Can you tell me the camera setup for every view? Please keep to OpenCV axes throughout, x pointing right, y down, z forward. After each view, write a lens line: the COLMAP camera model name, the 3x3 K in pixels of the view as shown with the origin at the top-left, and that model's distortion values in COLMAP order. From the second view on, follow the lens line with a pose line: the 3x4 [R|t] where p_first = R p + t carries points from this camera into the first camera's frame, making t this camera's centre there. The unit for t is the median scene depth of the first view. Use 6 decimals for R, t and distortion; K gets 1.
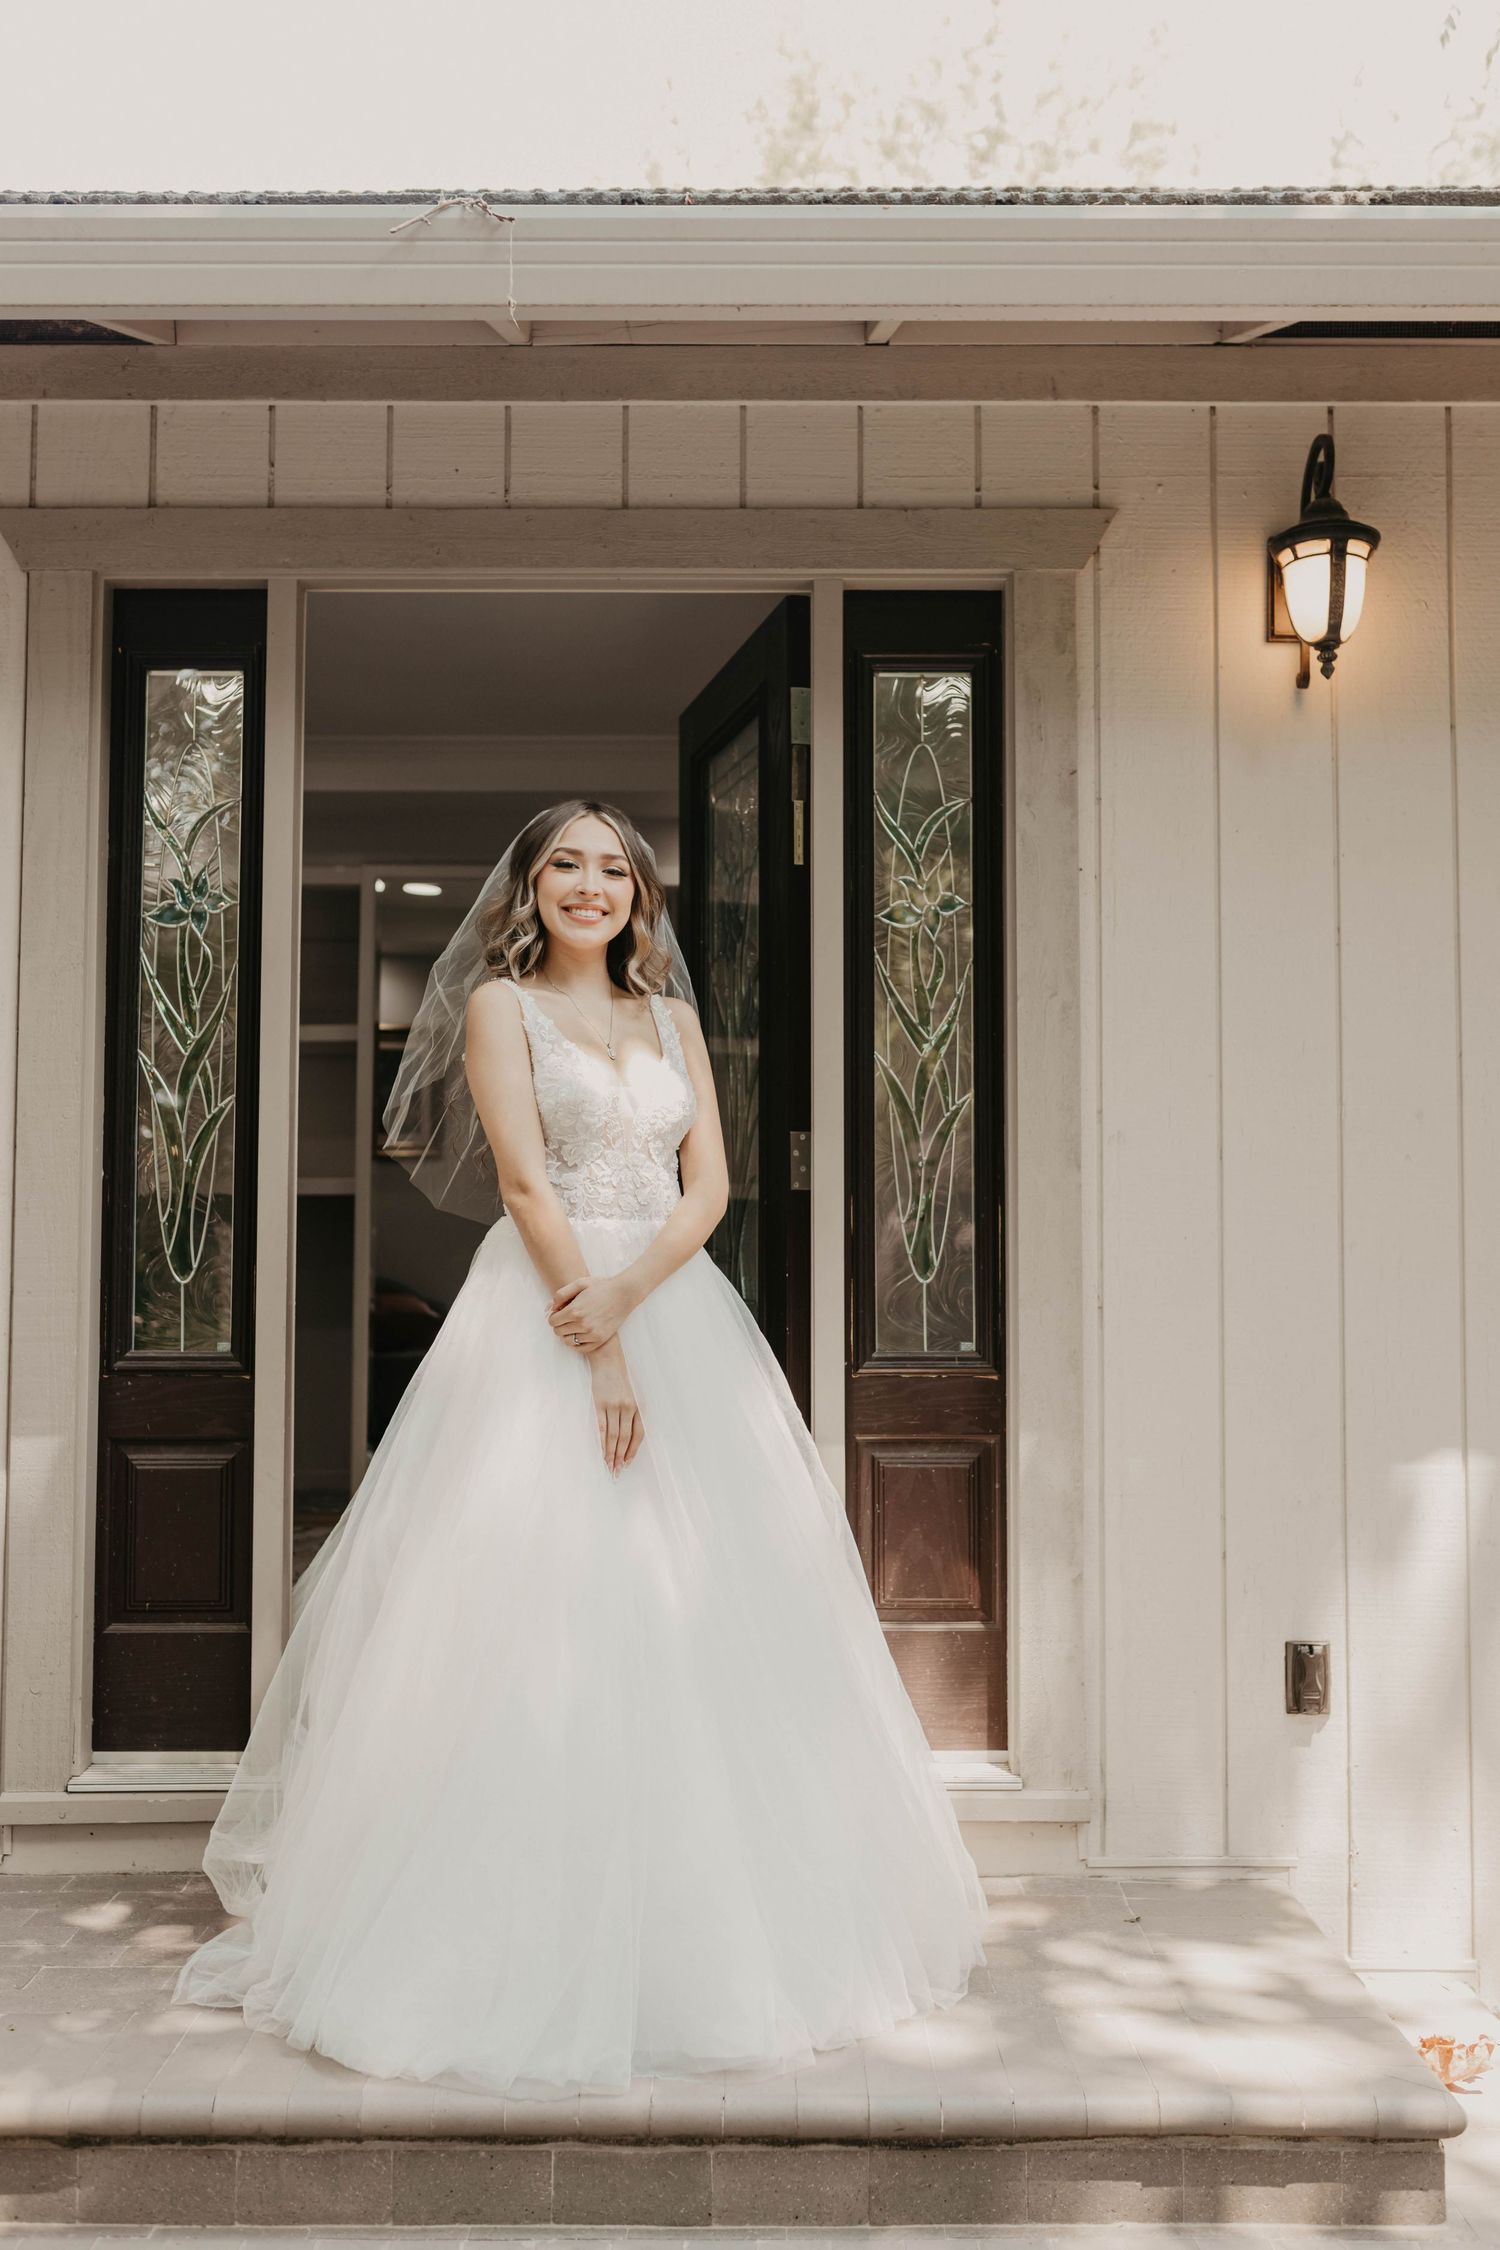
lens RADIAL K [[2134.9, 0, 754.6], [0, 2134.9, 1134.1], [0, 0, 1]] dist [0.001273, 0.000000]
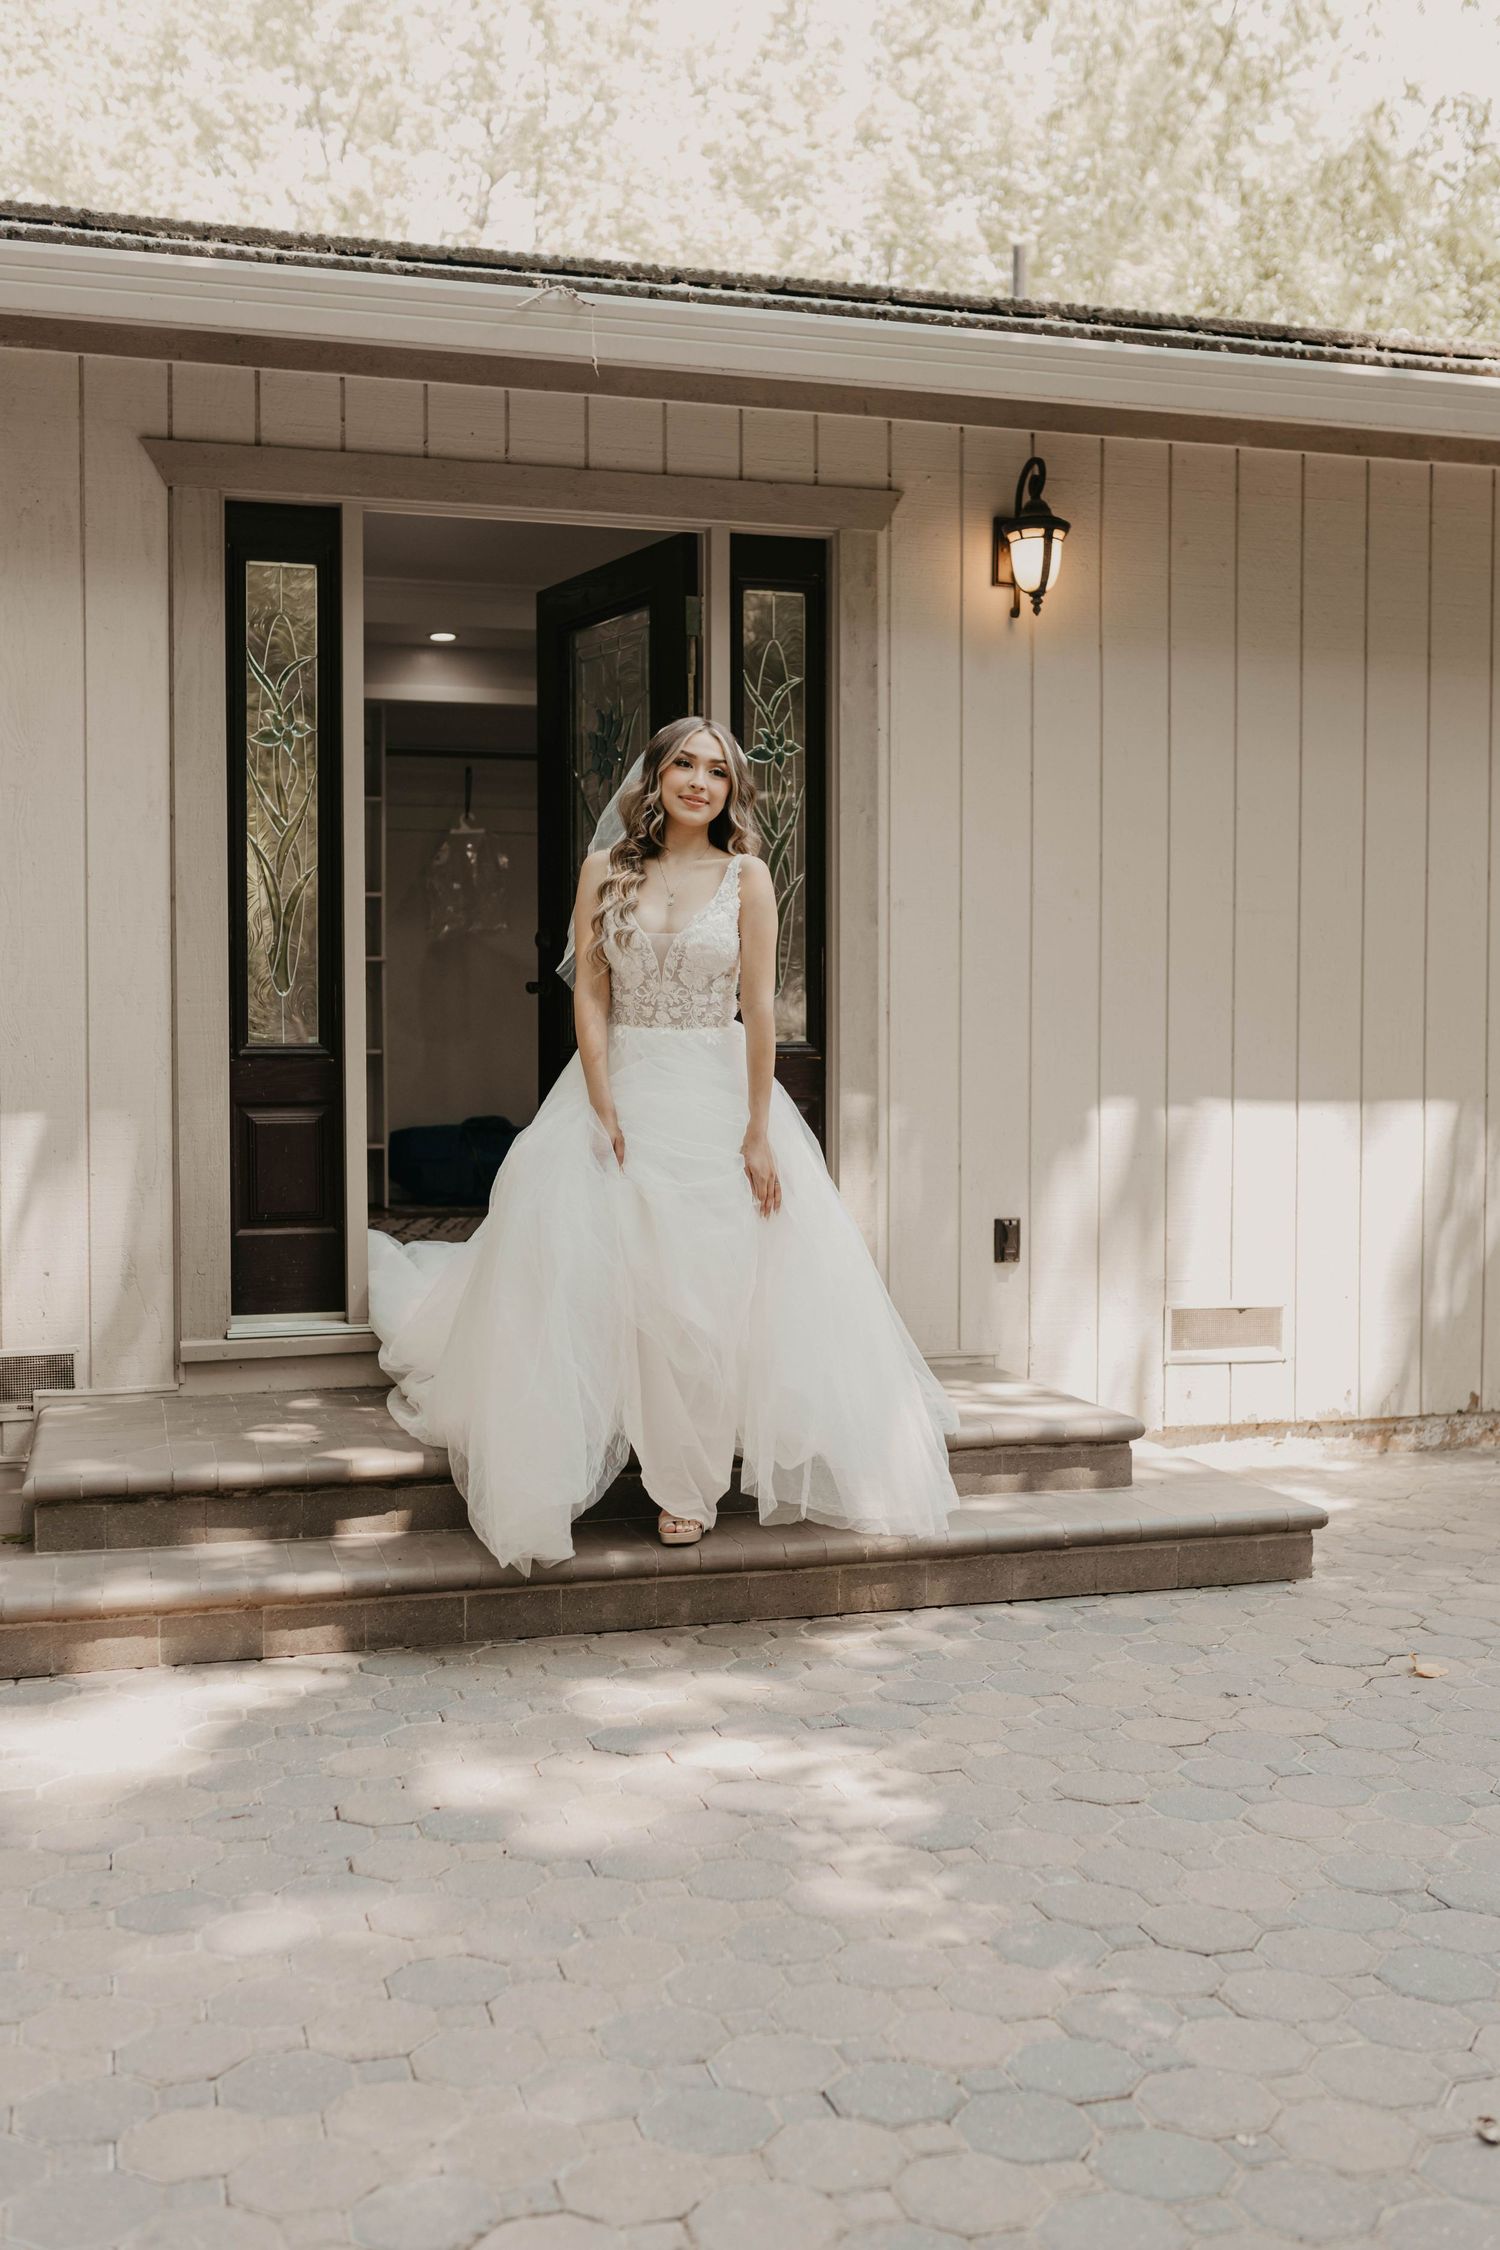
lens RADIAL K [[2134.9, 0, 750.4], [0, 2134.9, 1117.8], [0, 0, 1]] dist [0.001273, 0.000000]
pose [[0.962838, -0.012150, 0.269806, -0.355147], [-0.012342, 0.995965, 0.088893, 0.019626], [-0.269798, -0.088919, 0.958803, -0.479381]]
